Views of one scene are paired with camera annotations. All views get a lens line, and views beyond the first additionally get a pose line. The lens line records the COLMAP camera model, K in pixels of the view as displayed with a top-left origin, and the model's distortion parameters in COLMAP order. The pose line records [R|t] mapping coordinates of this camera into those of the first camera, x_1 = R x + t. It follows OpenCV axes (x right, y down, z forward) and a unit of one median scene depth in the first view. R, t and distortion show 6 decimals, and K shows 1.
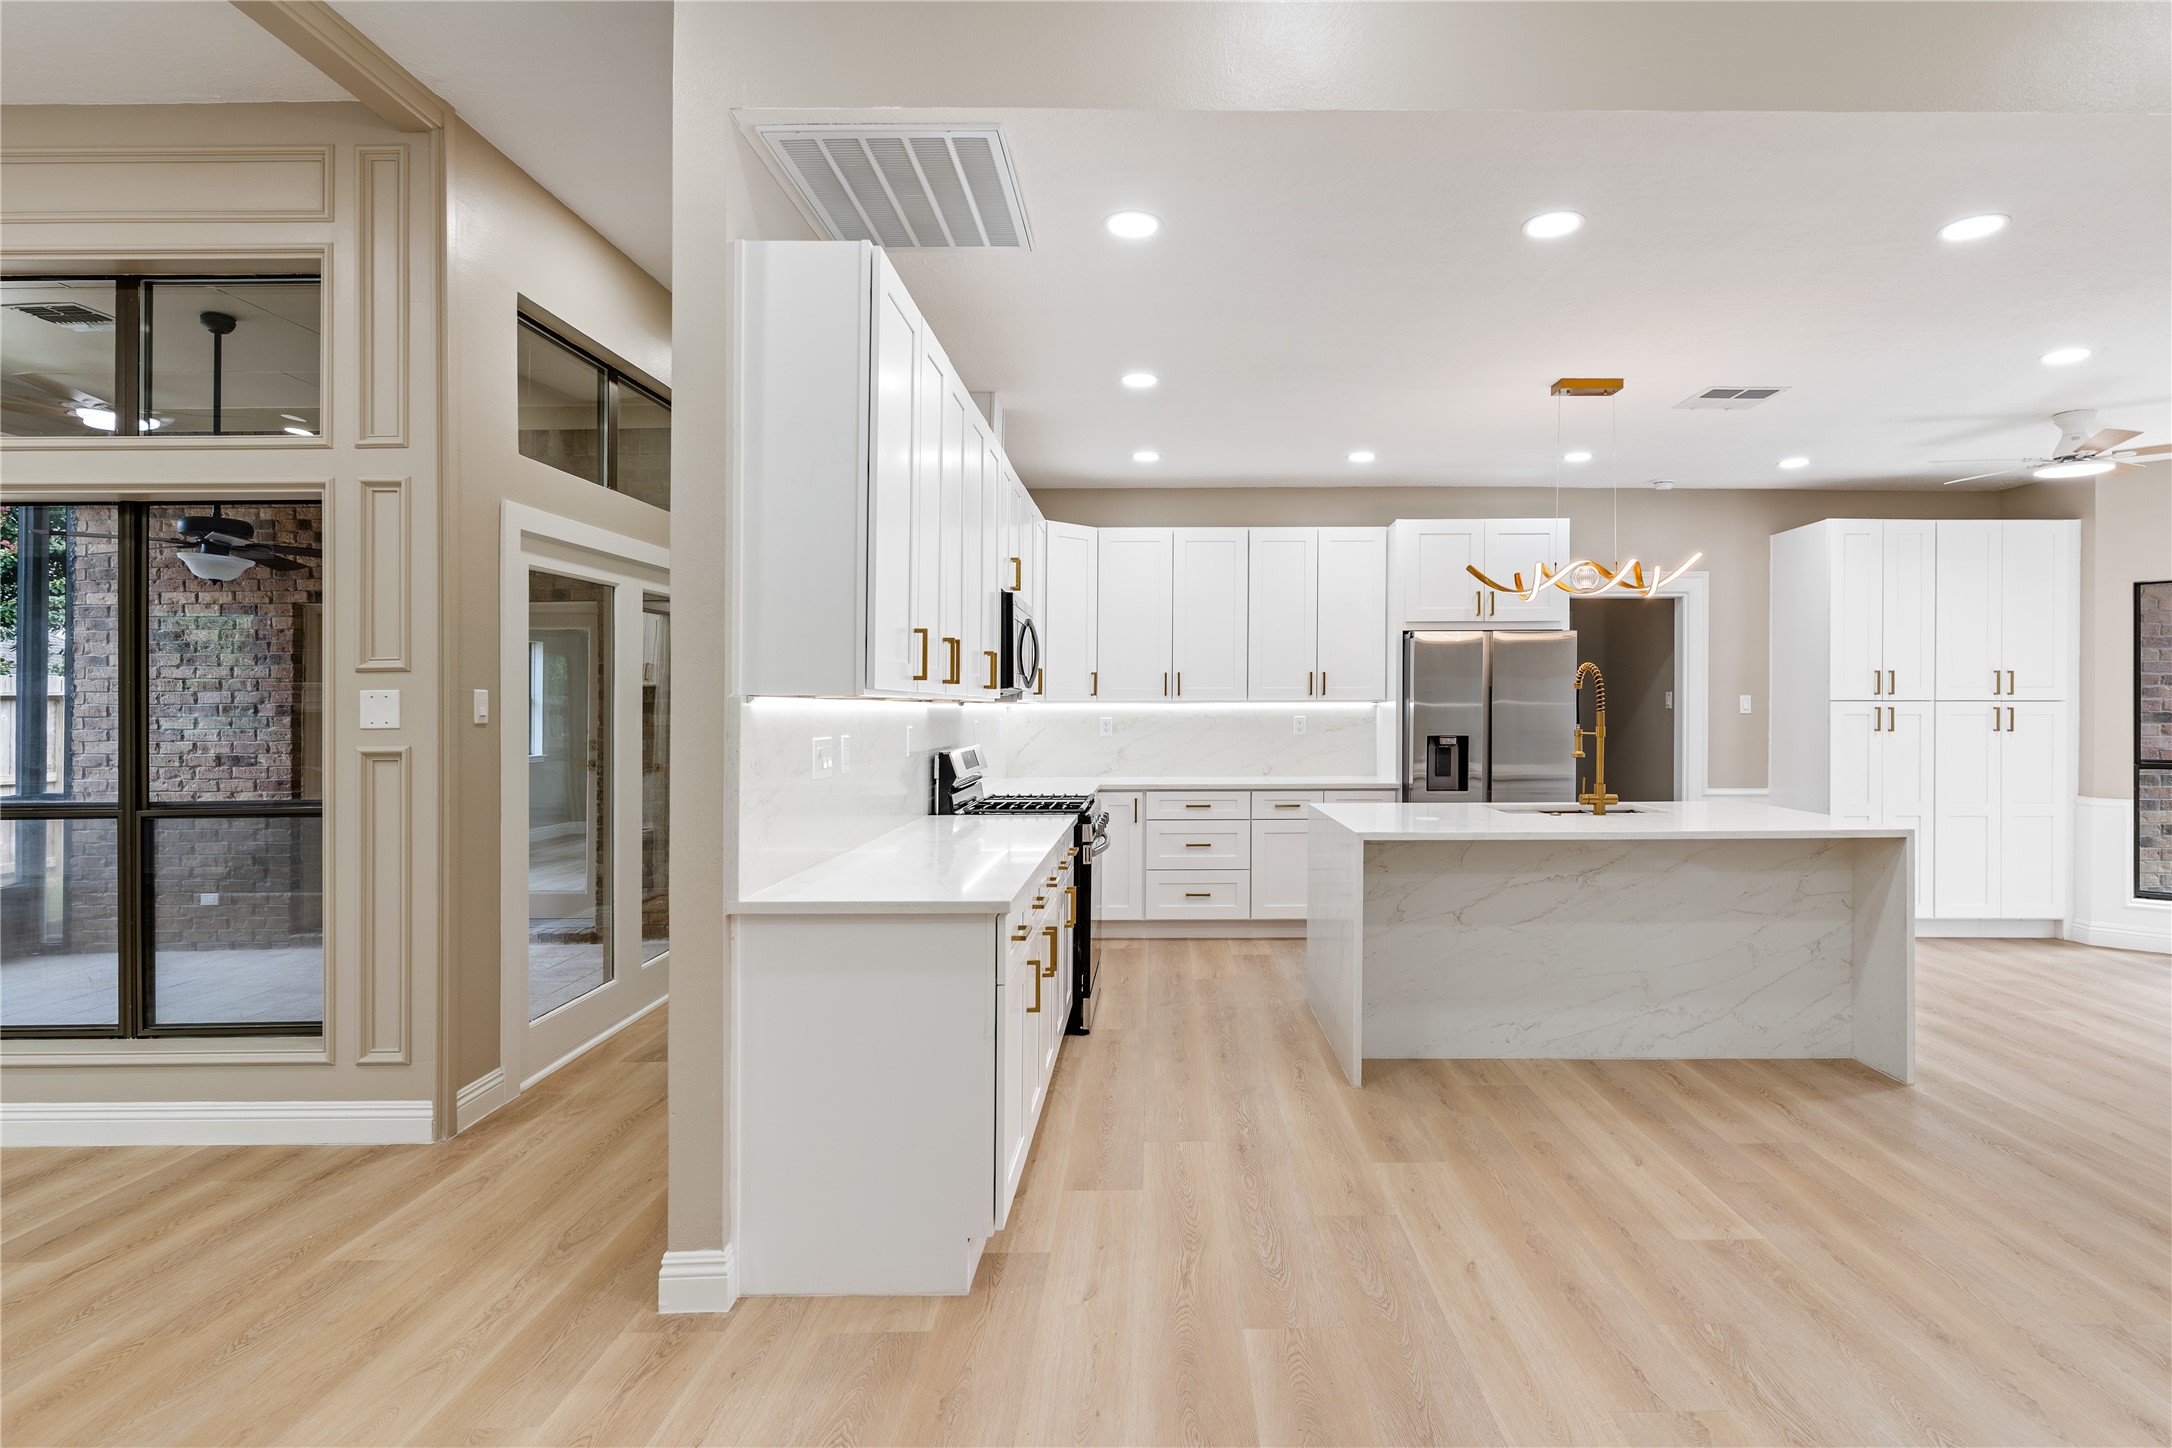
lens RADIAL K [[1147.9, 0, 1146.0], [0, 1147.9, 667.7], [0, 0, 1]] dist [0.008959, -0.003557]
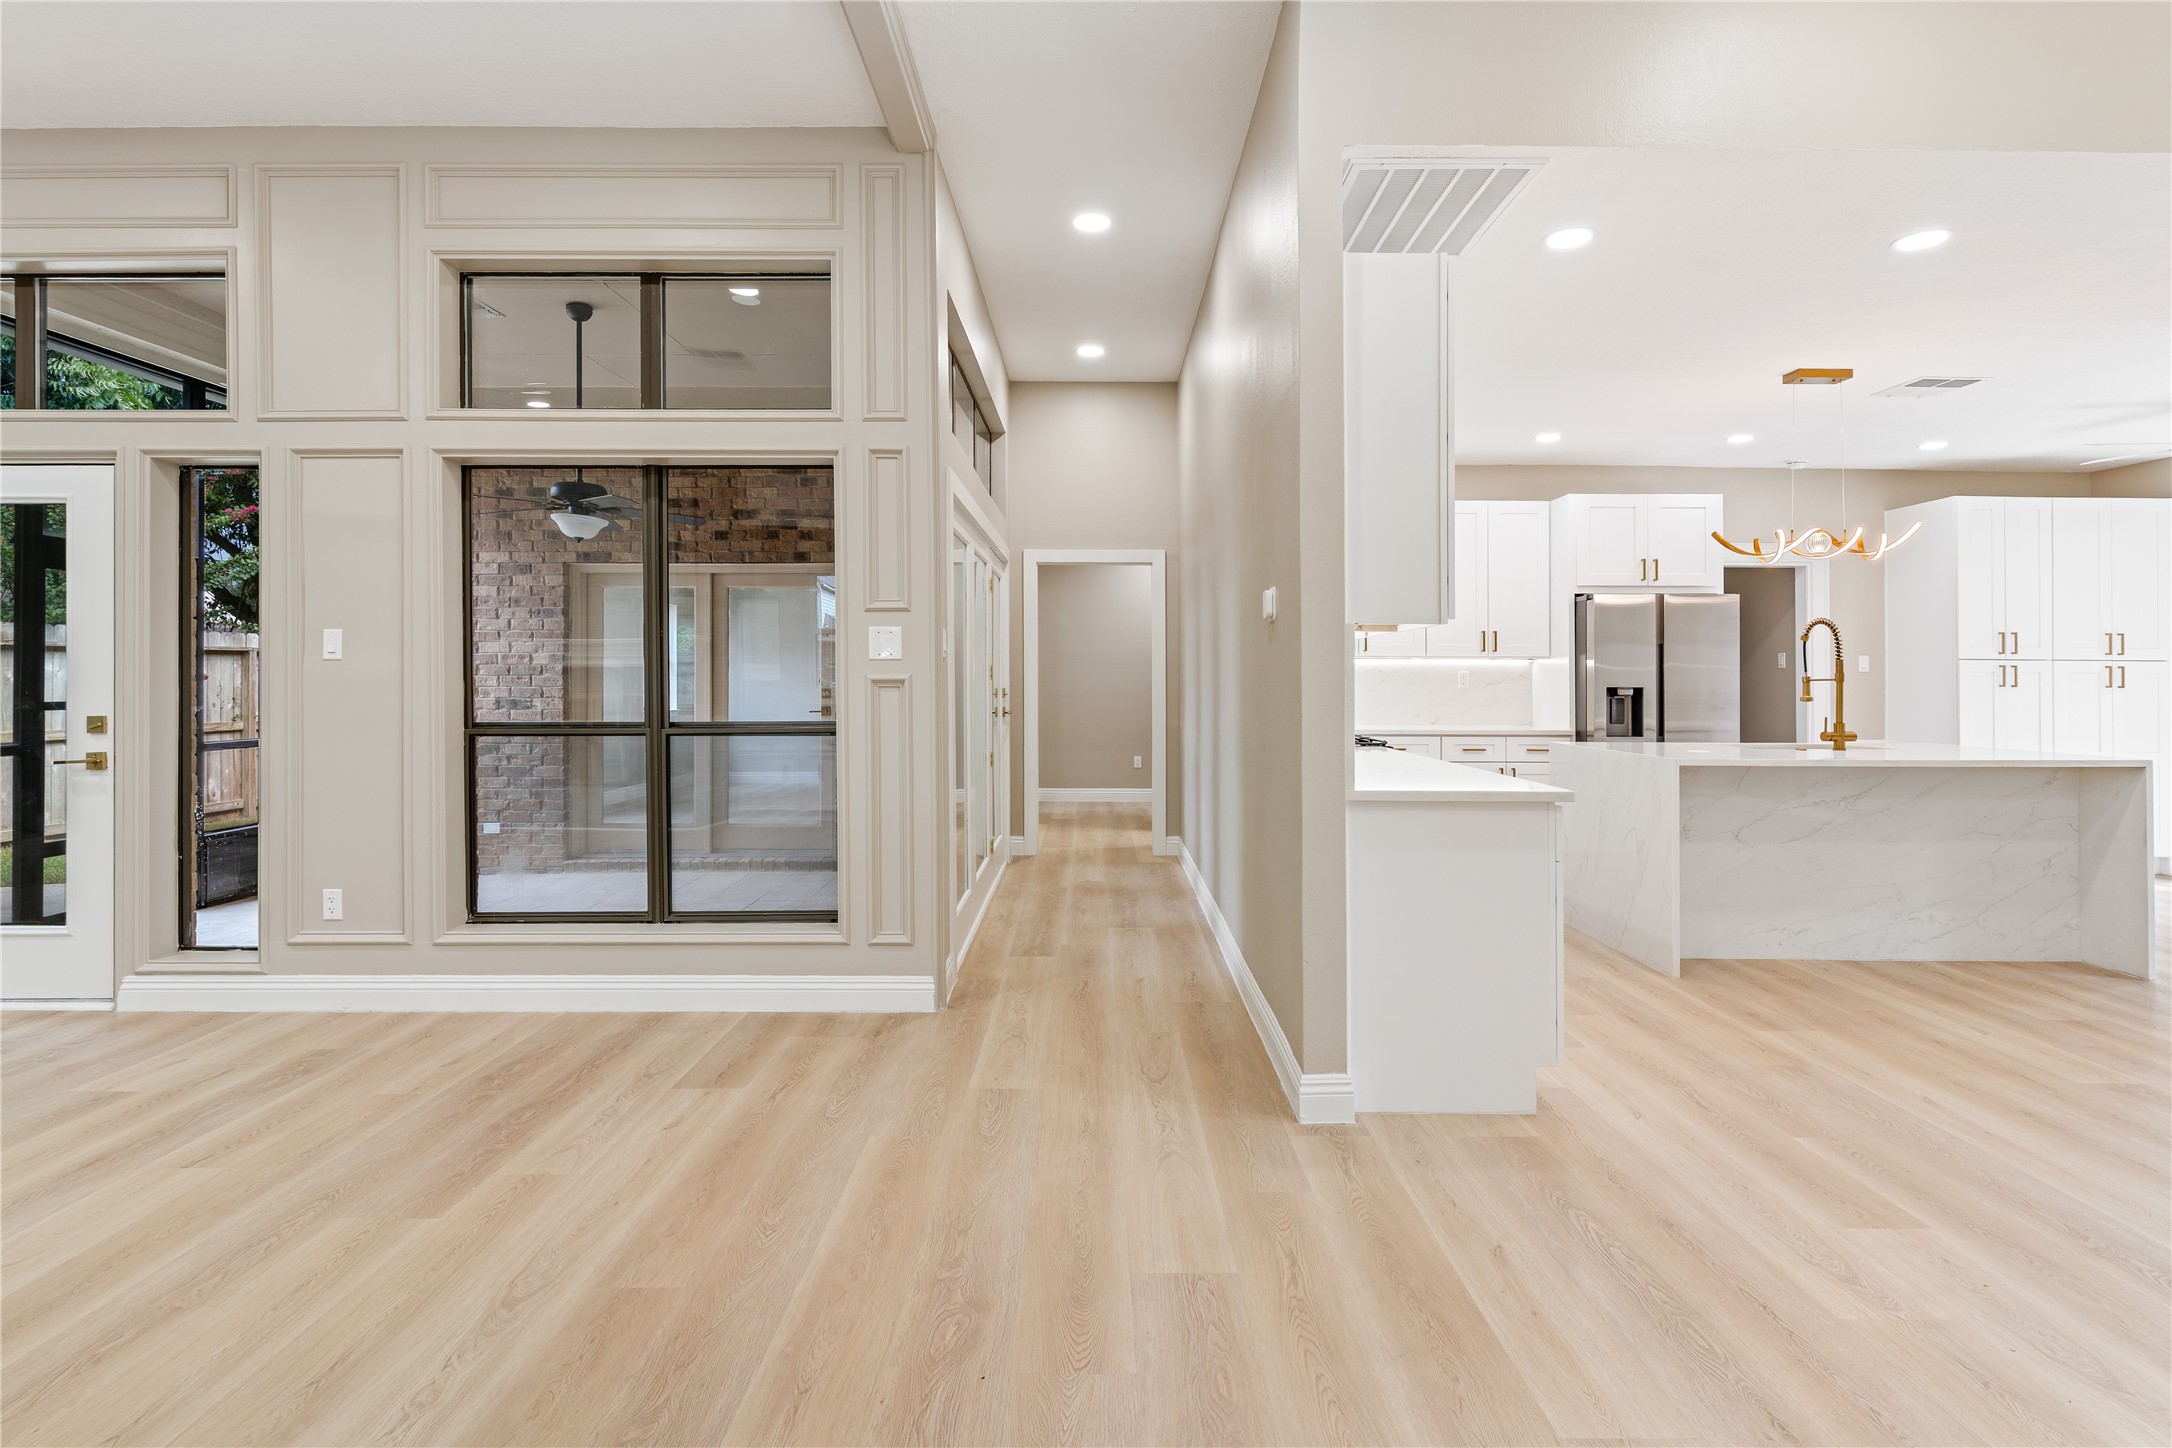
lens RADIAL K [[1108.3, 0, 1068.6], [0, 1108.3, 638.3], [0, 0, 1]] dist [0.003614, 0.000813]
pose [[0.999969, 0.007330, 0.002930, -0.408719], [-0.007315, 0.999960, -0.005202, 0.030442], [-0.002968, 0.005180, 0.999982, -0.111588]]
